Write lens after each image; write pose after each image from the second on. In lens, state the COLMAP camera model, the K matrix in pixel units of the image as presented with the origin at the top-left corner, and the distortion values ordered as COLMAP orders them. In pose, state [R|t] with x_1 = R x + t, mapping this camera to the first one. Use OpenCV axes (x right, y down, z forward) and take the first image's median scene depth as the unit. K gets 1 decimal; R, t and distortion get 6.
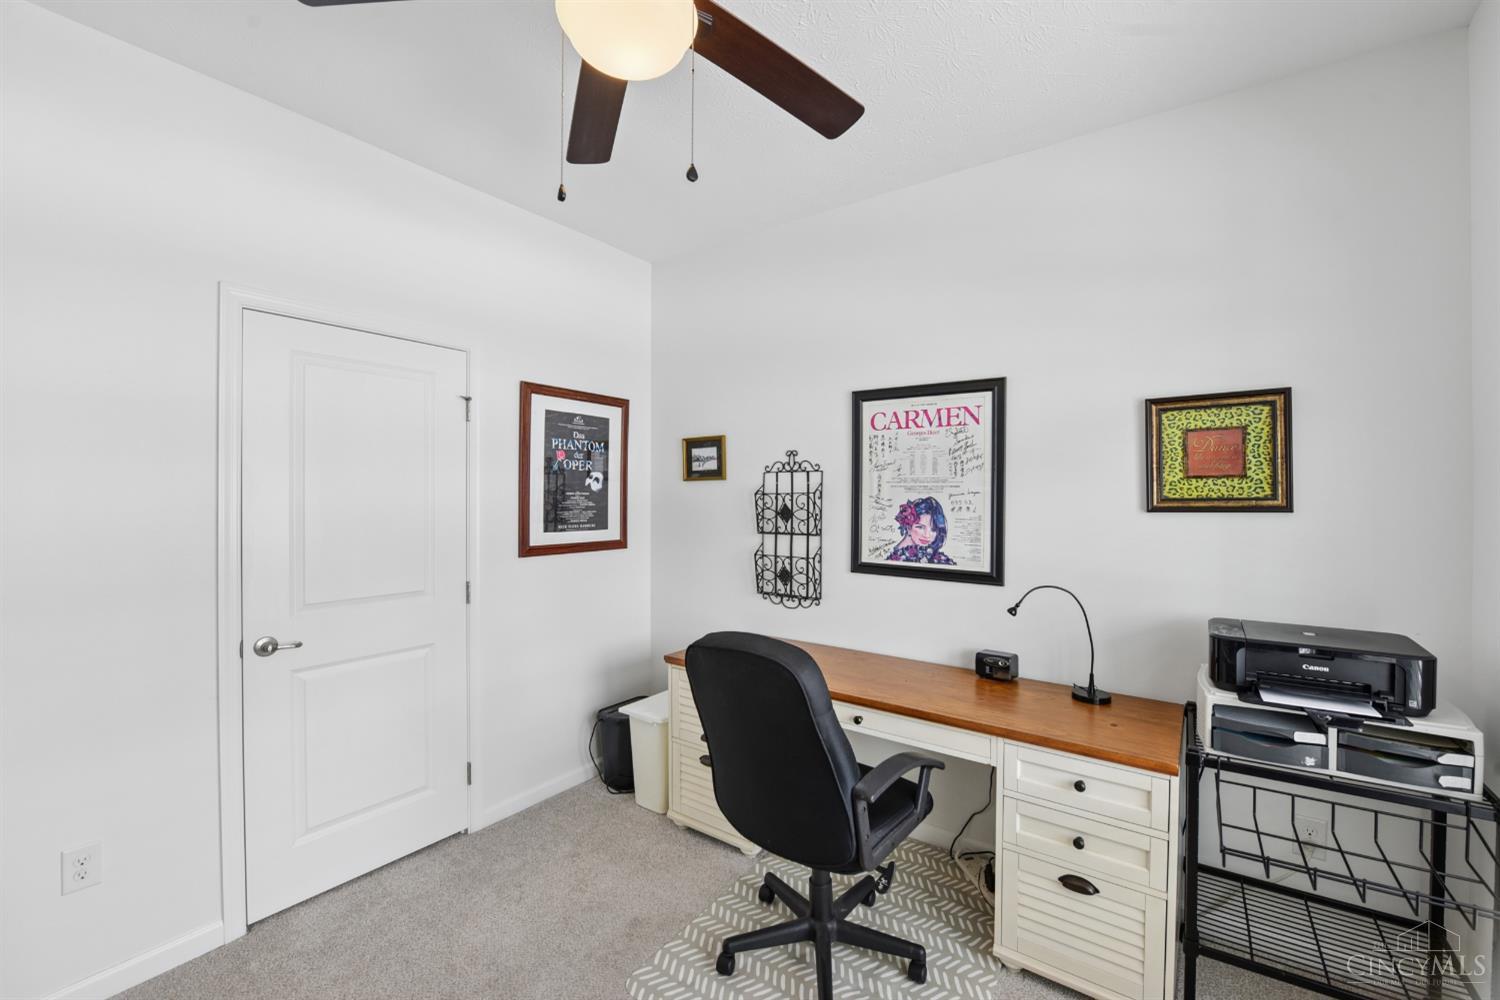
lens RADIAL K [[622.6, 0, 757.2], [0, 622.6, 503.0], [0, 0, 1]] dist [-0.013873, -0.000710]
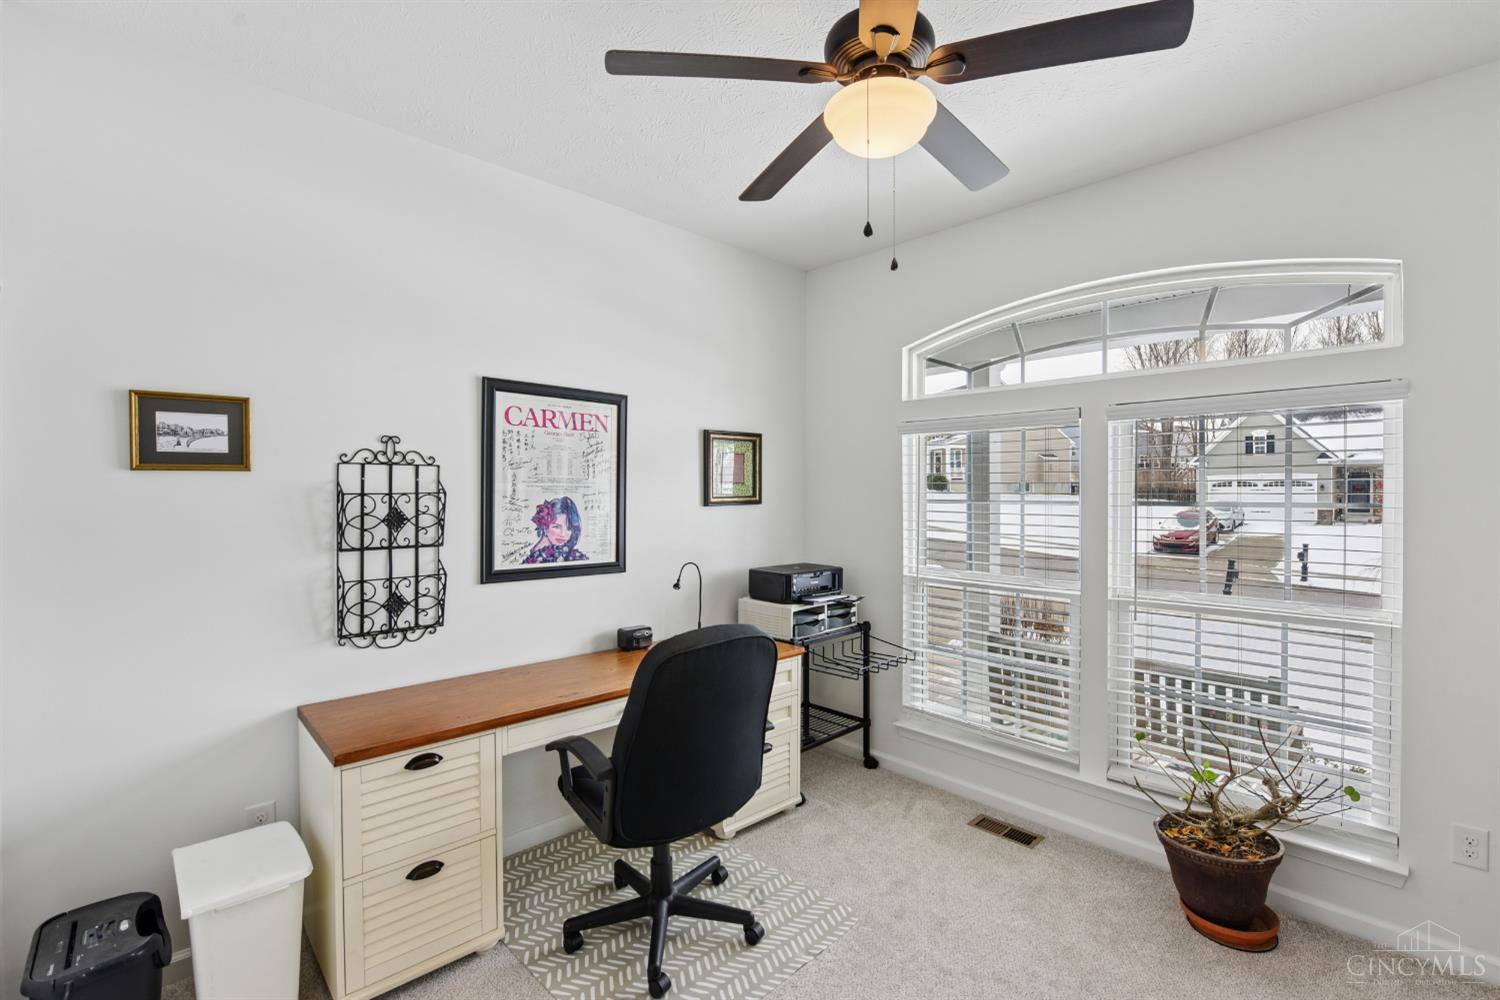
lens RADIAL K [[671.7, 0, 754.3], [0, 671.7, 501.9], [0, 0, 1]] dist [-0.010823, -0.010398]
pose [[0.172342, -0.015115, 0.984921, -0.736391], [0.011091, 0.999849, 0.013403, -0.012389], [-0.984975, 0.008614, 0.172484, 0.483206]]
